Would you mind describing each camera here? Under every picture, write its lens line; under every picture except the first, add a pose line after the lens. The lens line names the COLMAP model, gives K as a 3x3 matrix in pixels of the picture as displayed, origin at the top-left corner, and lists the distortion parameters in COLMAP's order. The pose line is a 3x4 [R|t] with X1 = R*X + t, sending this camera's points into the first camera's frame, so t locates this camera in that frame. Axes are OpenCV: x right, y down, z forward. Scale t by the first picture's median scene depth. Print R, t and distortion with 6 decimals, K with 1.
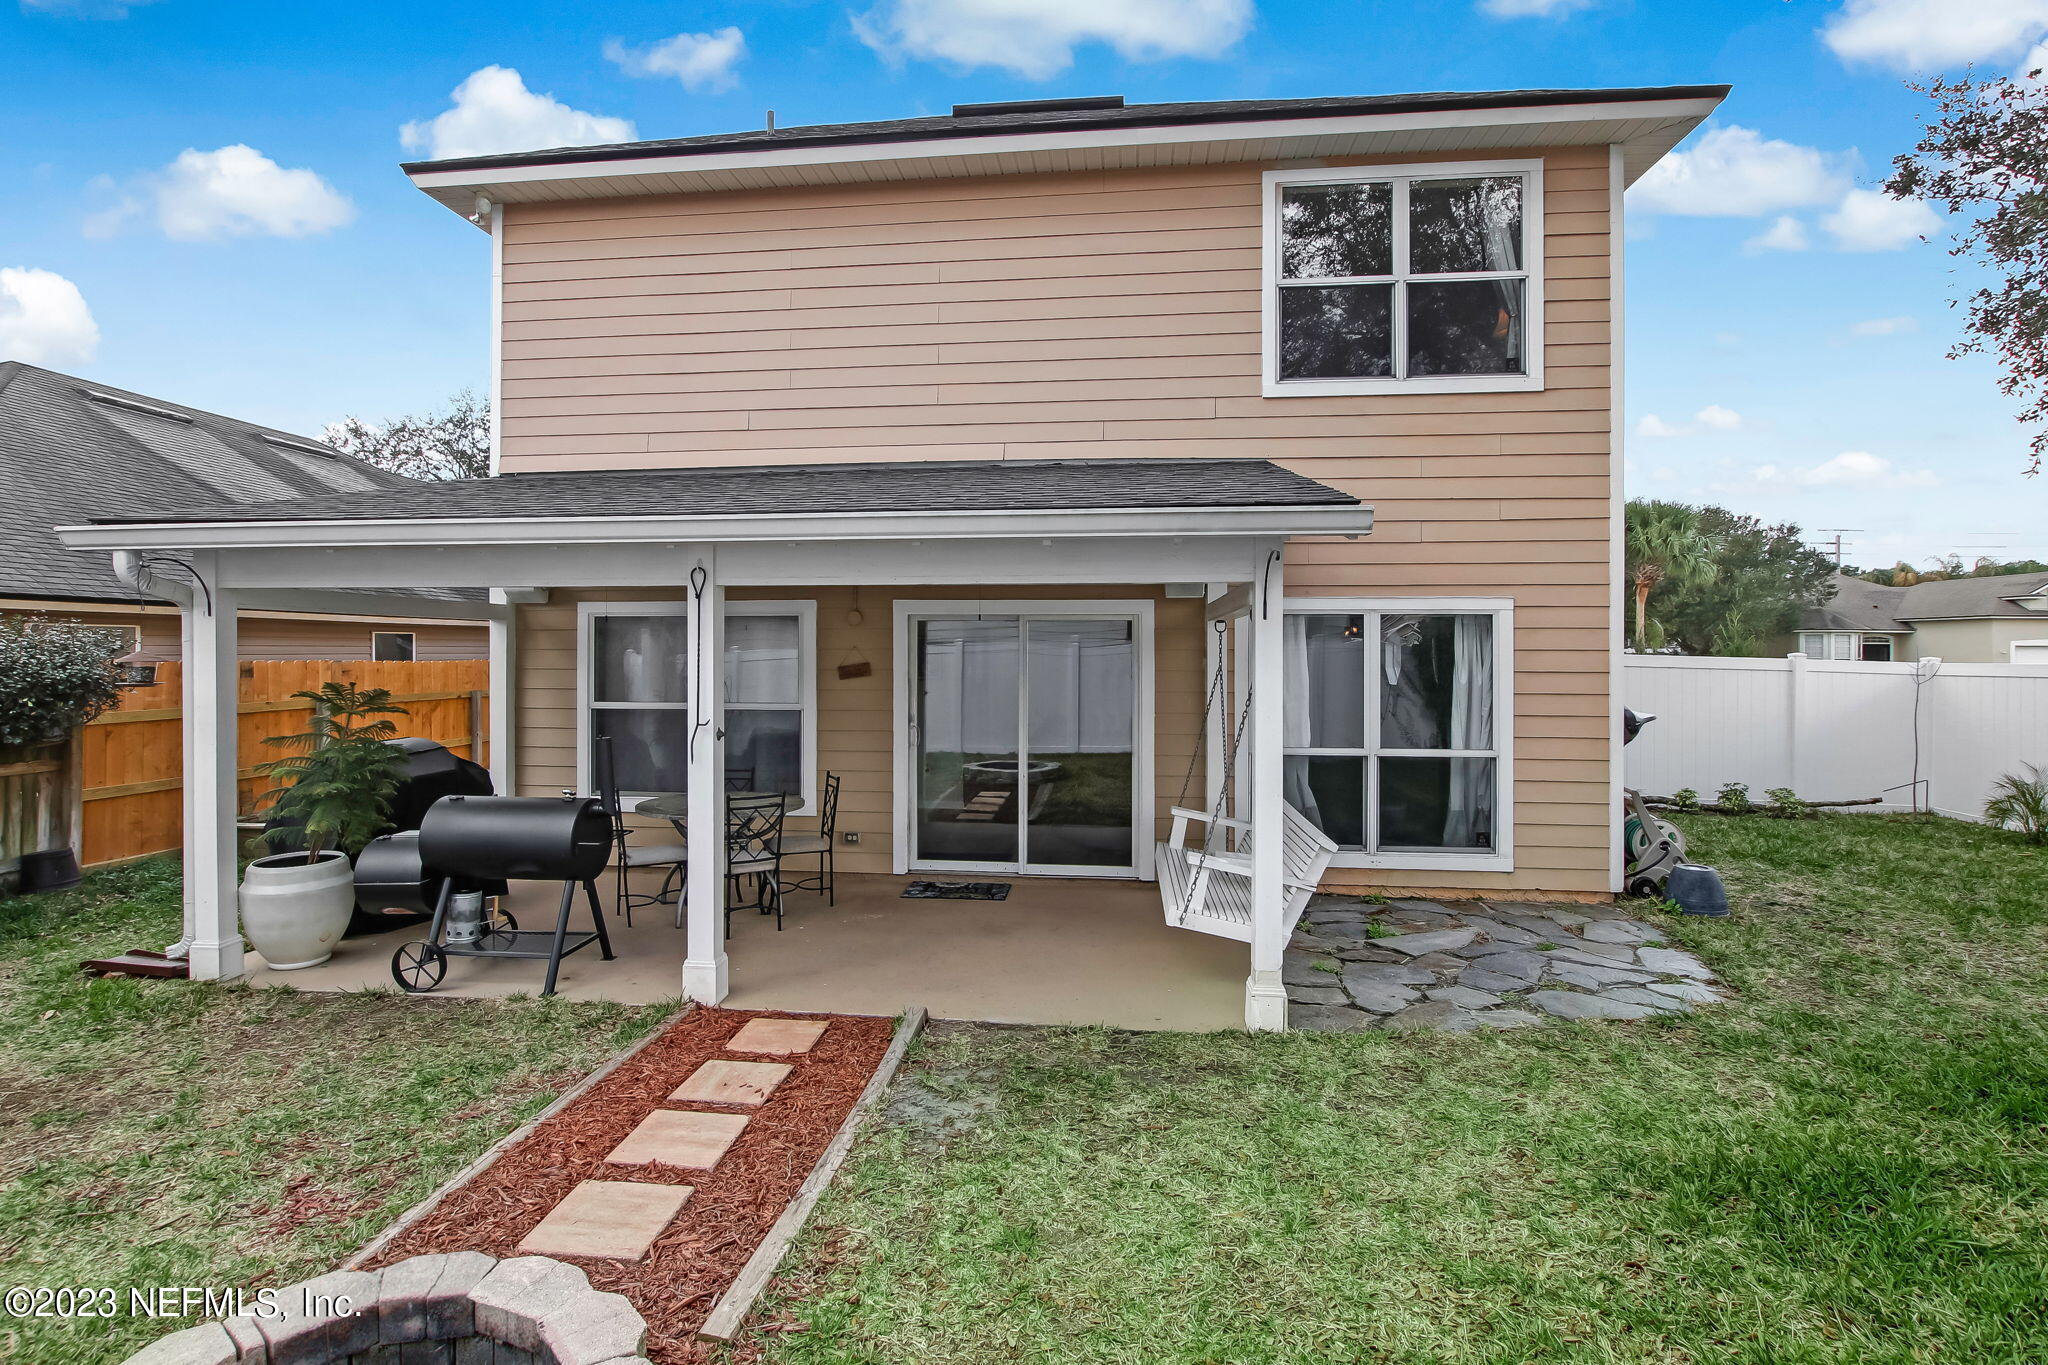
lens RADIAL K [[976.3, 0, 1018.6], [0, 976.3, 654.9], [0, 0, 1]] dist [-0.018687, 0.000245]
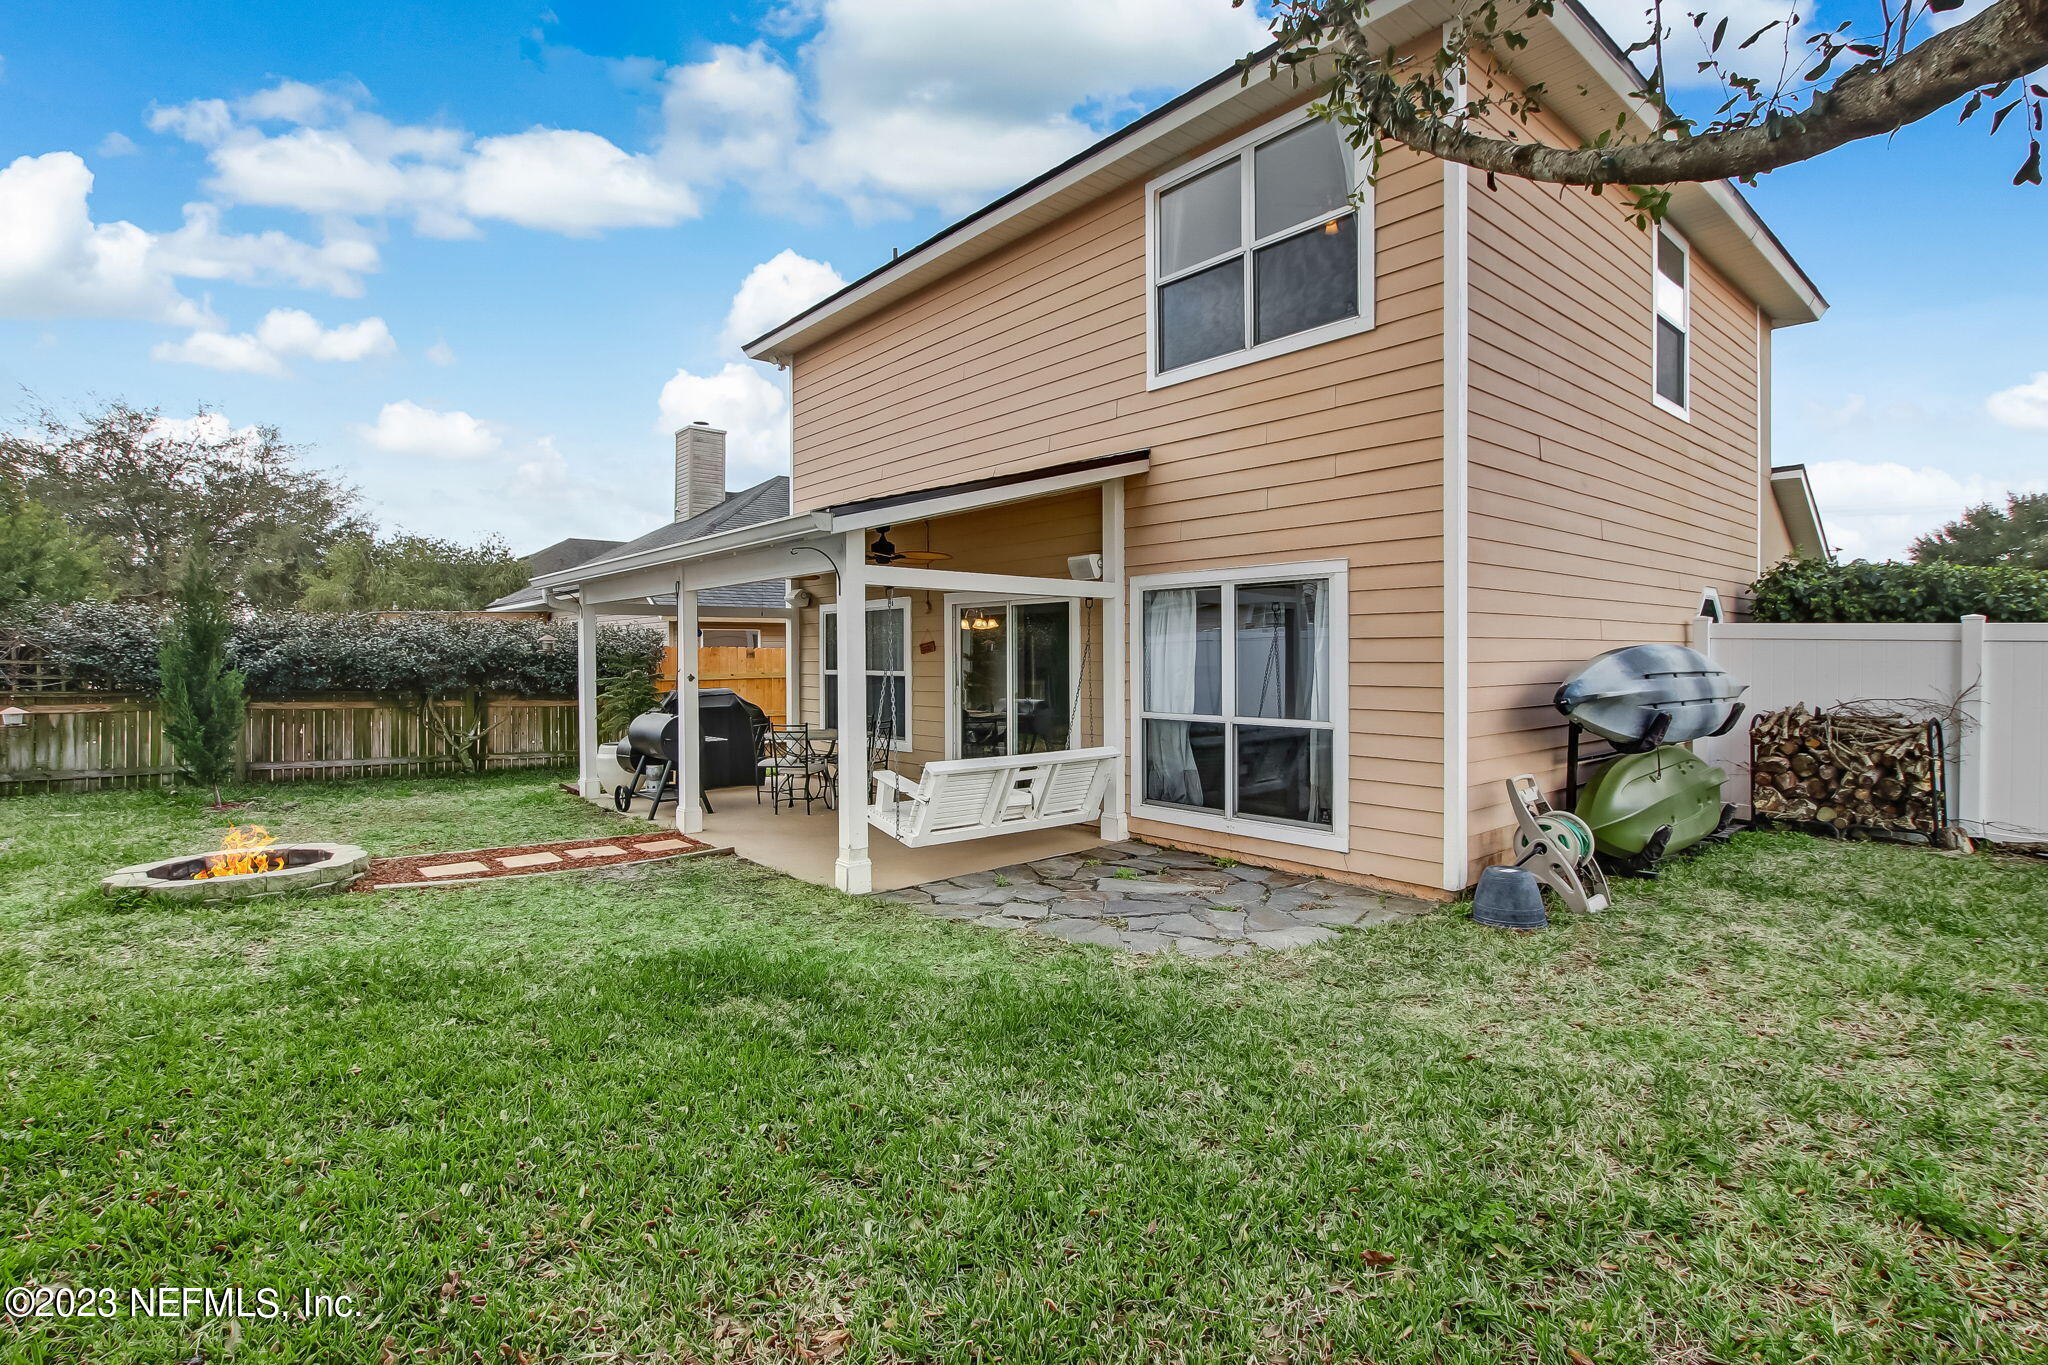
lens RADIAL K [[992.8, 0, 1015.1], [0, 992.8, 667.8], [0, 0, 1]] dist [-0.010058, 0.000588]
pose [[0.719668, 0.002570, -0.694314, 0.932475], [0.008570, 0.999884, 0.012583, 0.030610], [0.694266, -0.015006, 0.719562, 0.091718]]
